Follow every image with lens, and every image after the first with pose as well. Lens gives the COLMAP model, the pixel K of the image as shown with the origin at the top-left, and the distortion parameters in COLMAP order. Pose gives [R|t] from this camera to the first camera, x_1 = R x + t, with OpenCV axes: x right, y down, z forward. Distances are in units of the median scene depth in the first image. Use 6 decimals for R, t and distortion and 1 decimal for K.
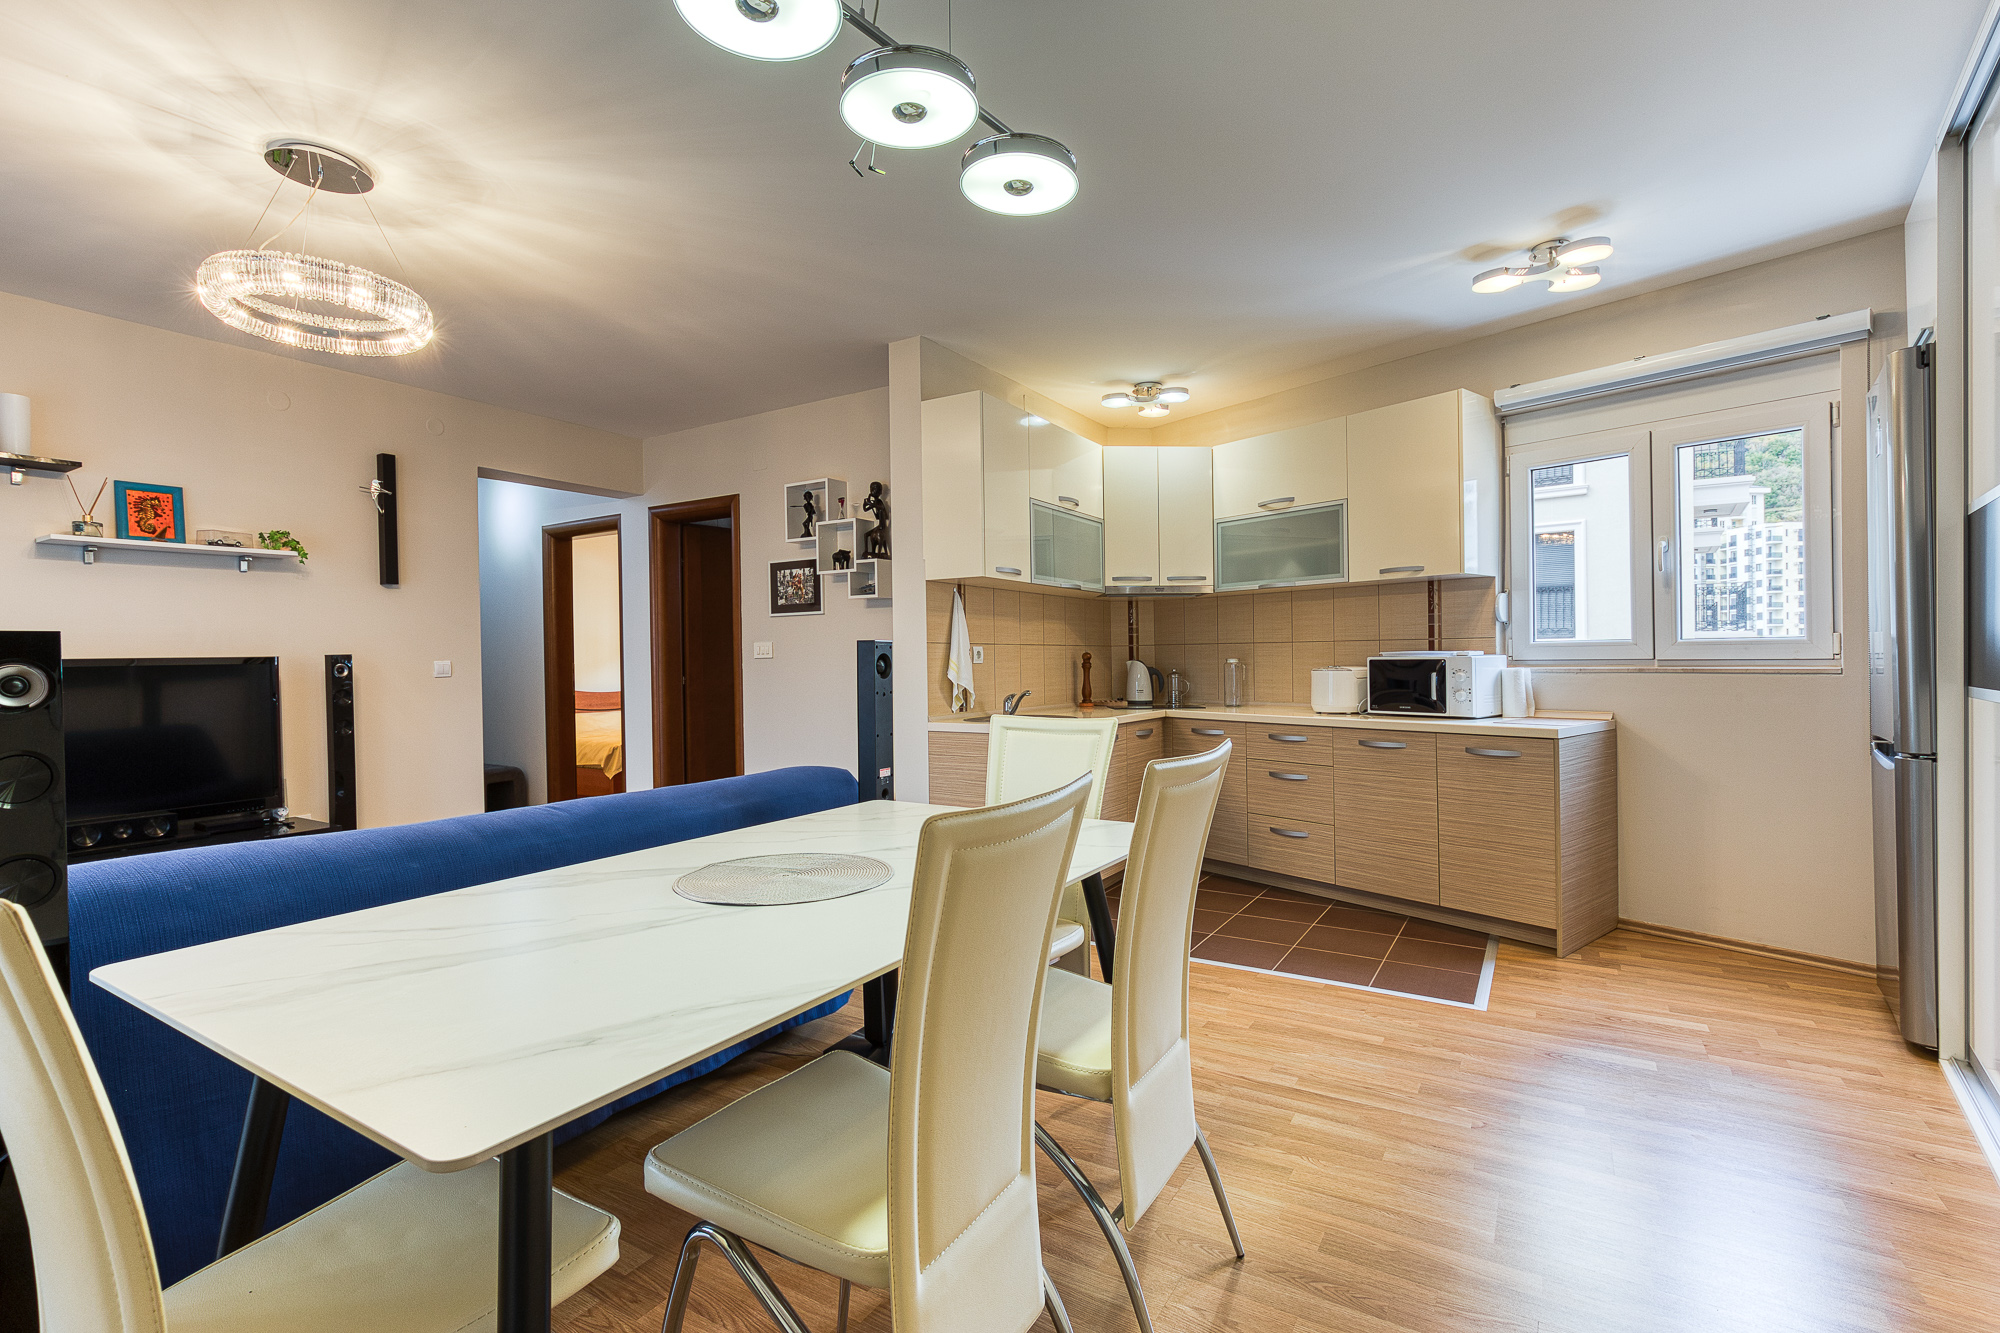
lens RADIAL K [[914.2, 0, 1003.9], [0, 914.2, 662.5], [0, 0, 1]] dist [-0.002189, 0.001989]
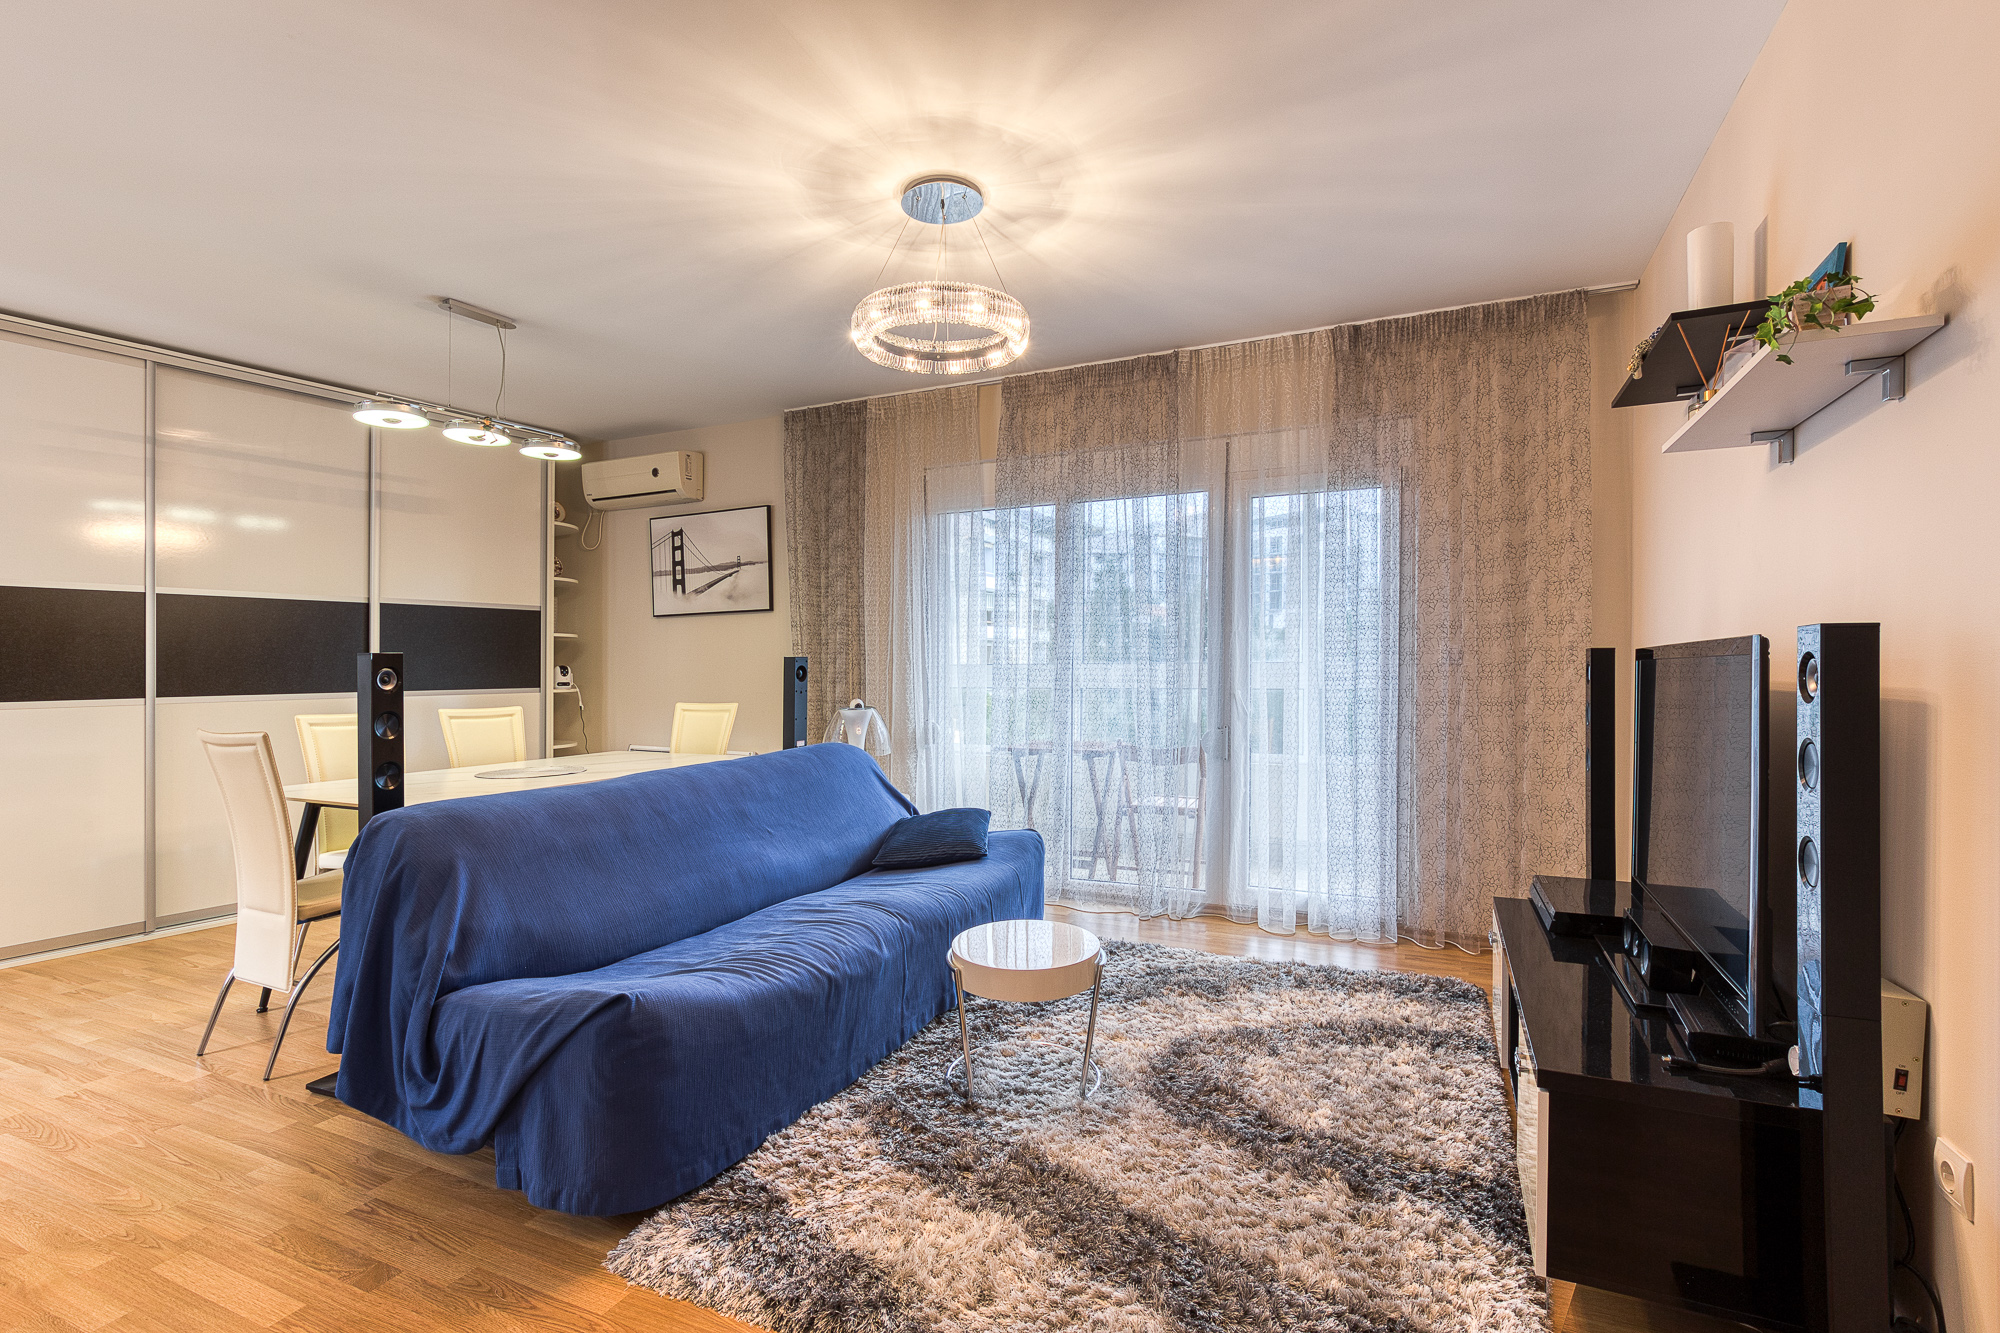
lens RADIAL K [[914.2, 0, 1010.0], [0, 914.2, 668.4], [0, 0, 1]] dist [-0.002189, 0.001989]
pose [[-0.992236, 0.017110, -0.123188, -0.434334], [0.015581, 0.999789, 0.013358, -0.005598], [0.123391, 0.011335, -0.992293, 1.314926]]
